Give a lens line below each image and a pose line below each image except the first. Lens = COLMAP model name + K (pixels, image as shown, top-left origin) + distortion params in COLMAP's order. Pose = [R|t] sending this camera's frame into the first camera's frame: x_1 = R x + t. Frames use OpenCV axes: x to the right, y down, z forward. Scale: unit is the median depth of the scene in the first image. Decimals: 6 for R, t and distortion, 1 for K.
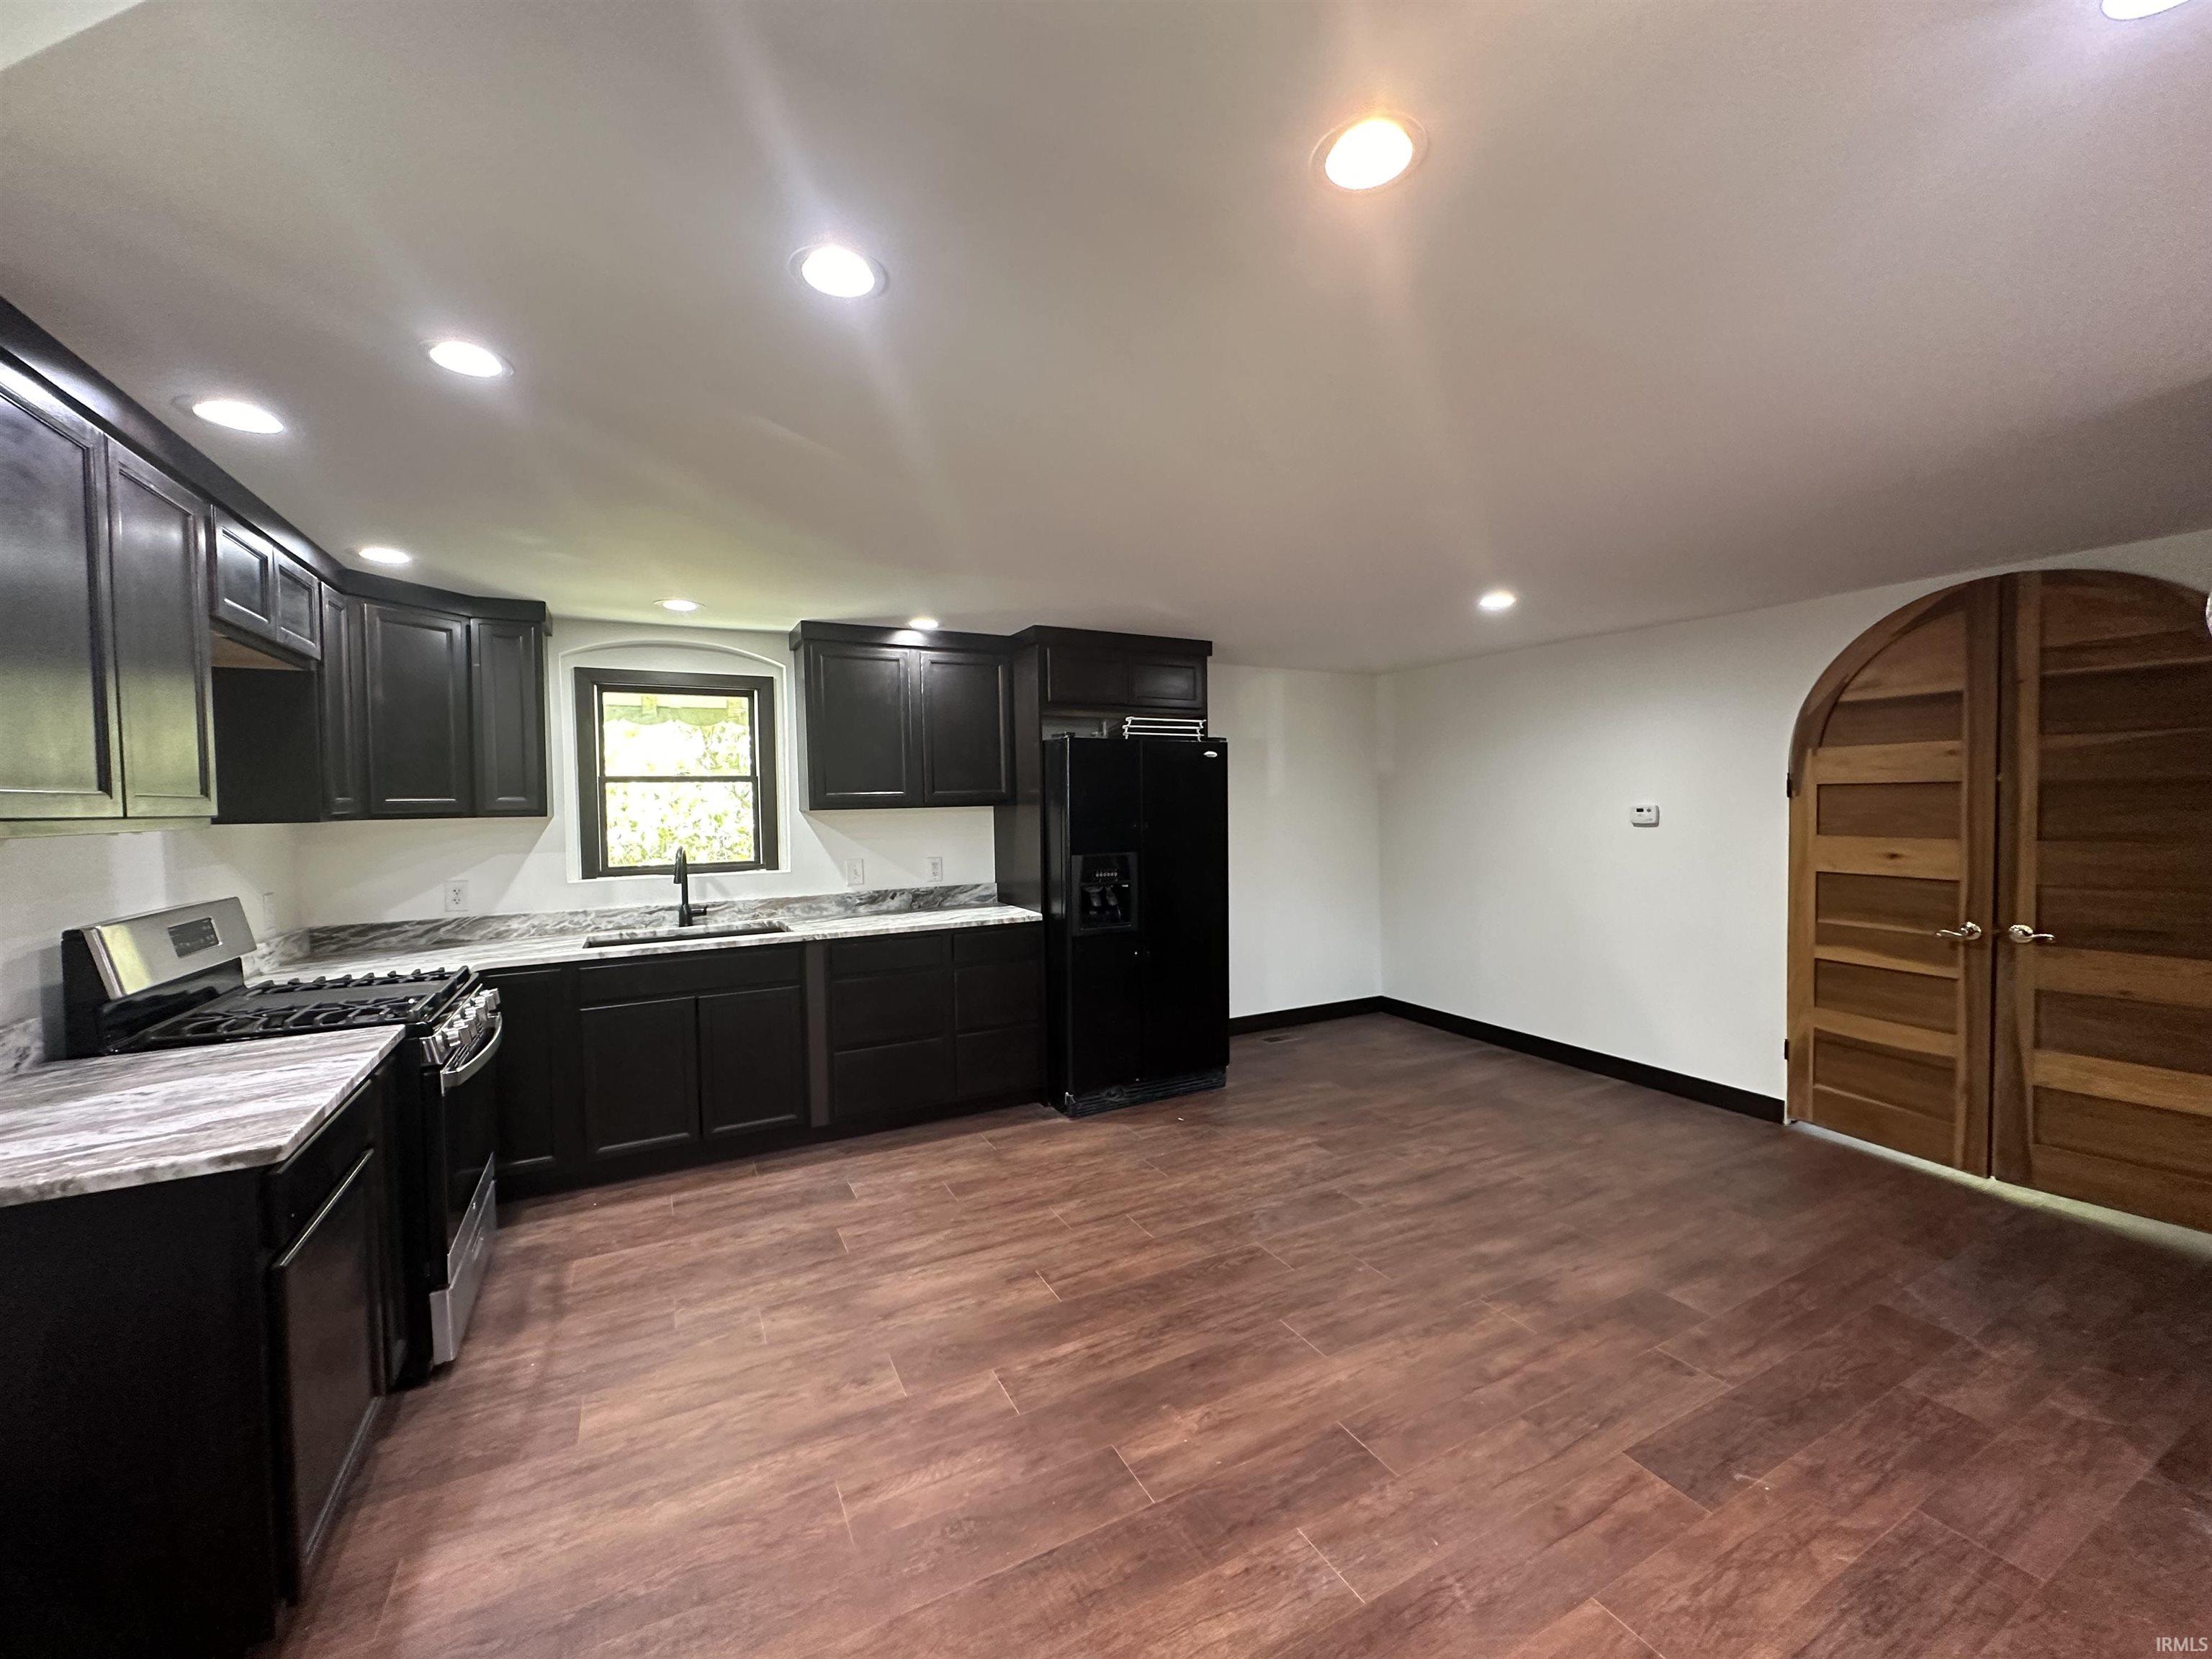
lens RADIAL K [[883.9, 0, 1088.1], [0, 883.9, 829.5], [0, 0, 1]] dist [-0.000340, -0.000037]
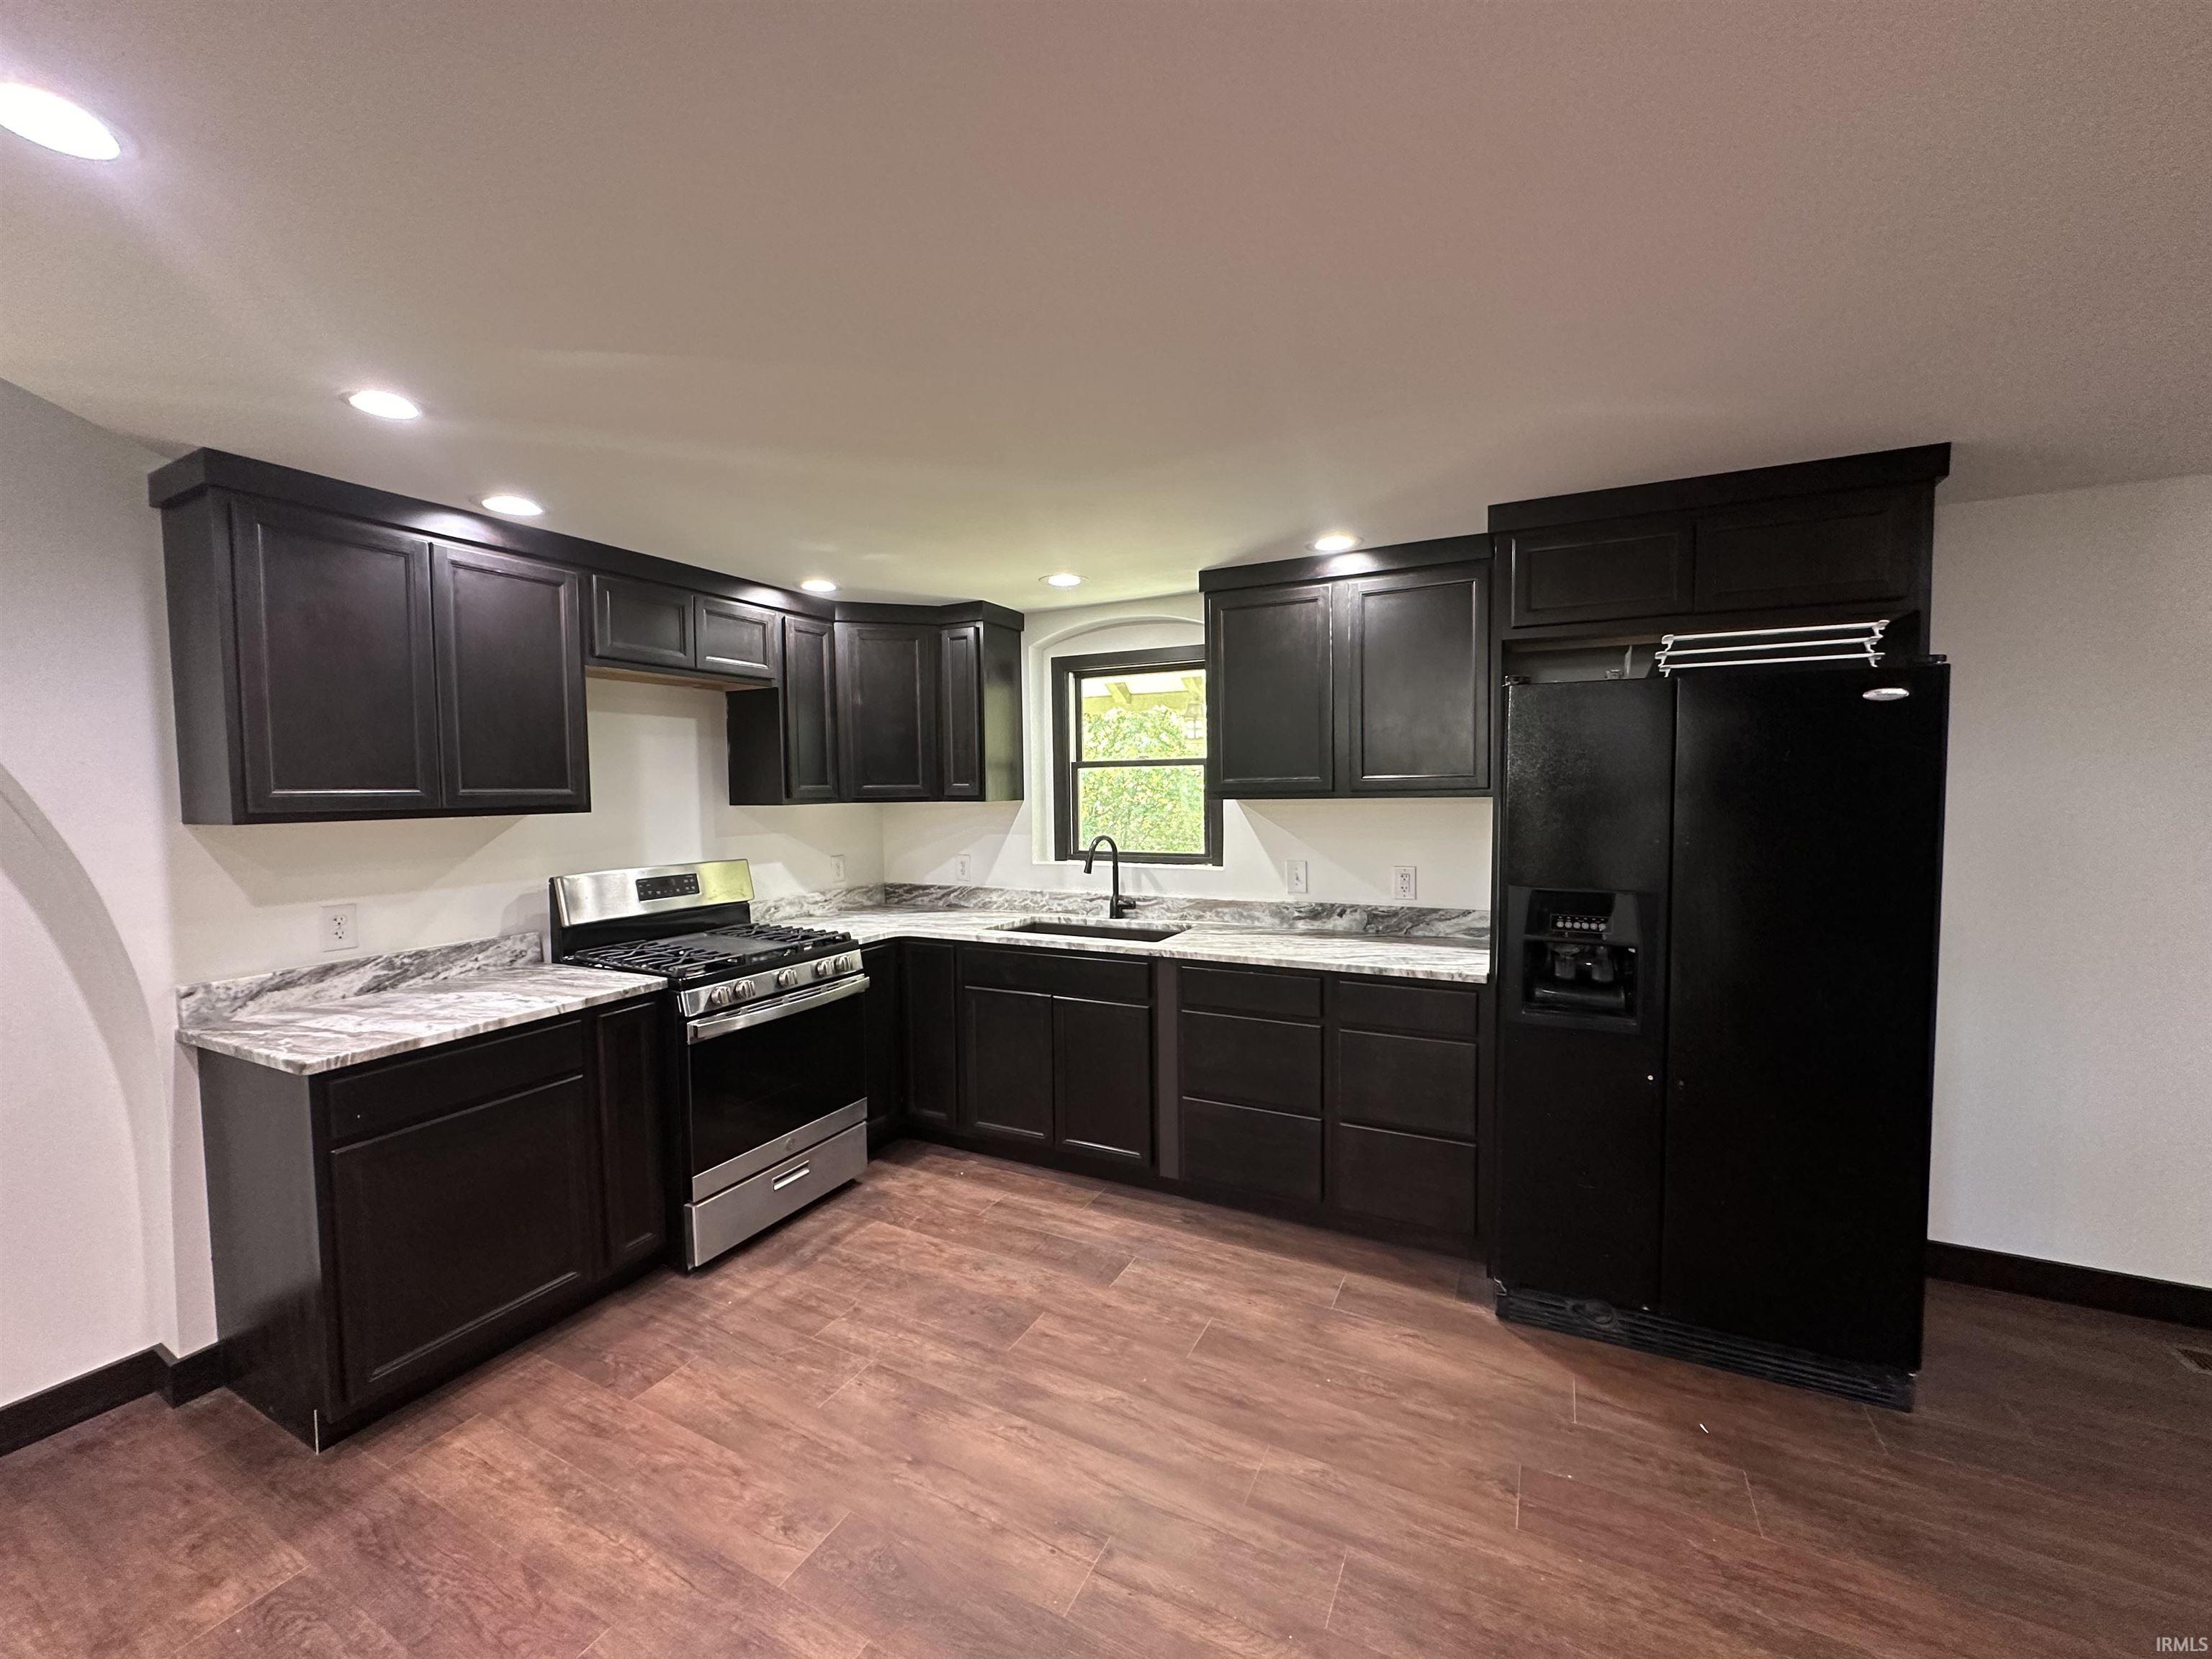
lens RADIAL K [[872.3, 0, 1106.0], [0, 872.3, 829.5], [0, 0, 1]] dist [-0.000248, -0.000002]
pose [[0.582648, 0.049881, -0.811192, 0.315607], [-0.023974, 0.998735, 0.044194, -0.029244], [0.812371, -0.006301, 0.583107, 0.469299]]
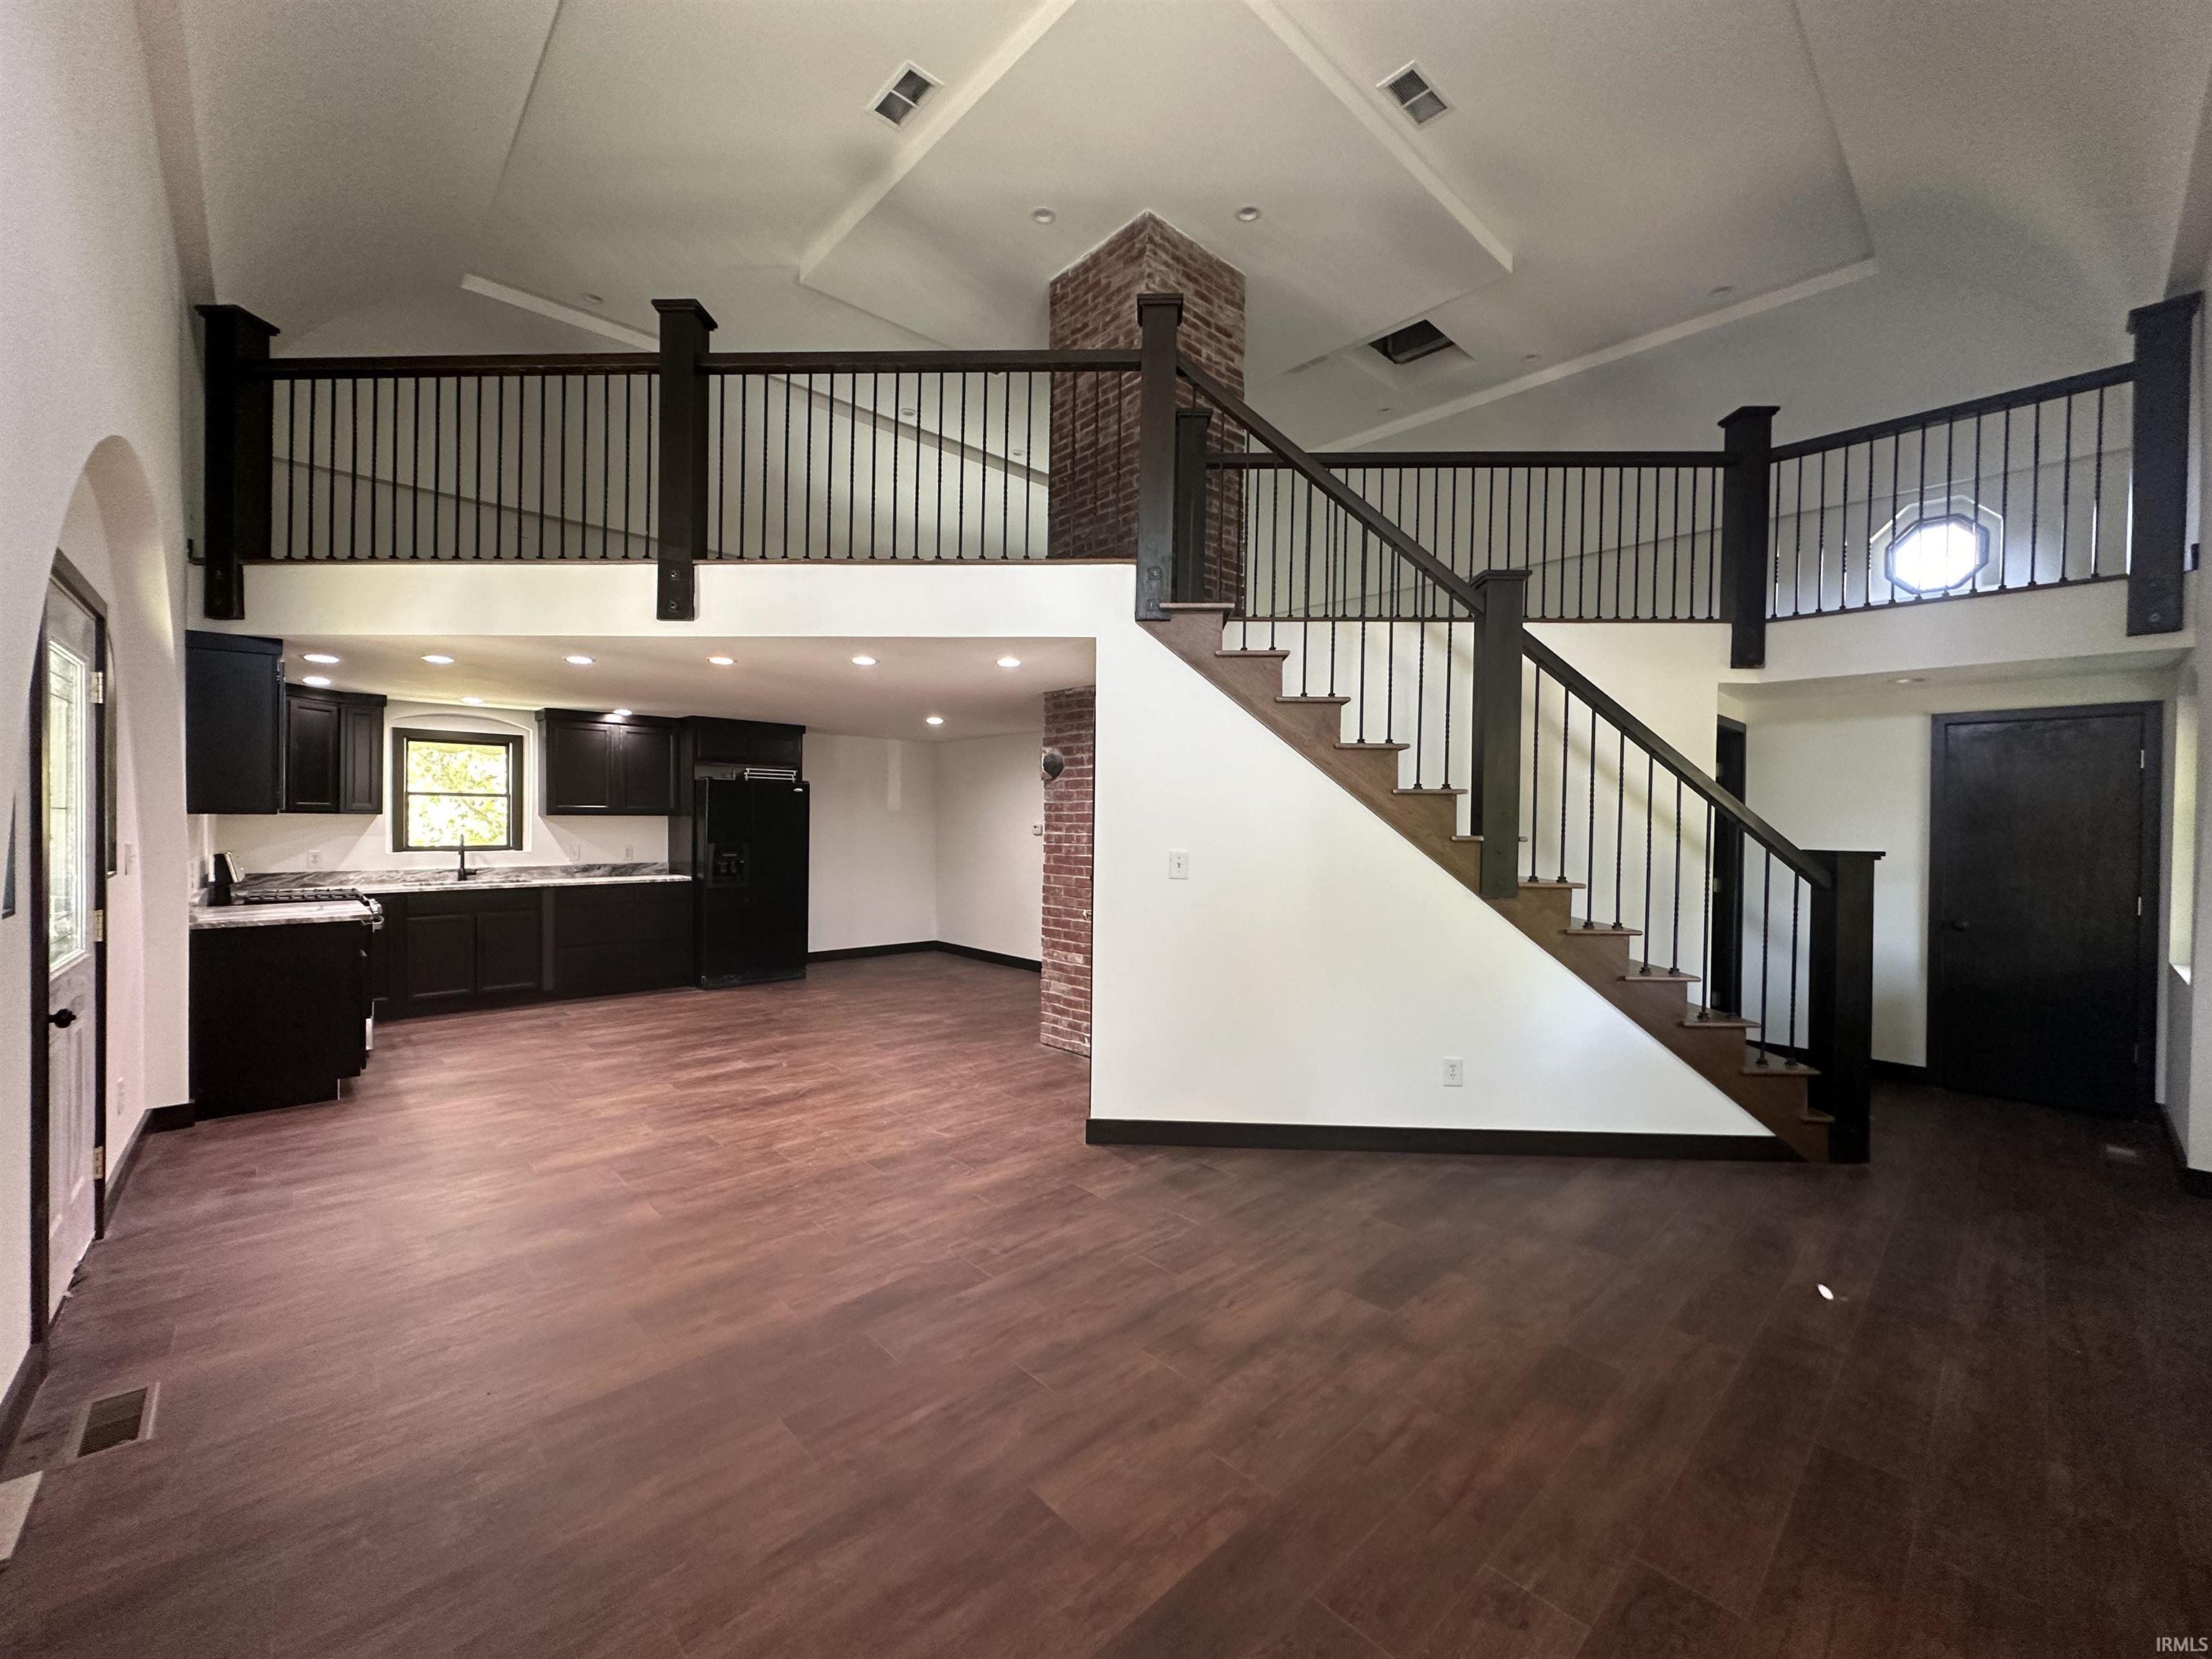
lens RADIAL K [[900.6, 0, 1096.5], [0, 900.6, 828.4], [0, 0, 1]] dist [0.000969, 0.000058]
pose [[0.962747, 0.022747, 0.269446, 0.267808], [-0.015745, 0.999481, -0.028119, 0.039776], [-0.269946, 0.022829, 0.962605, -1.067880]]
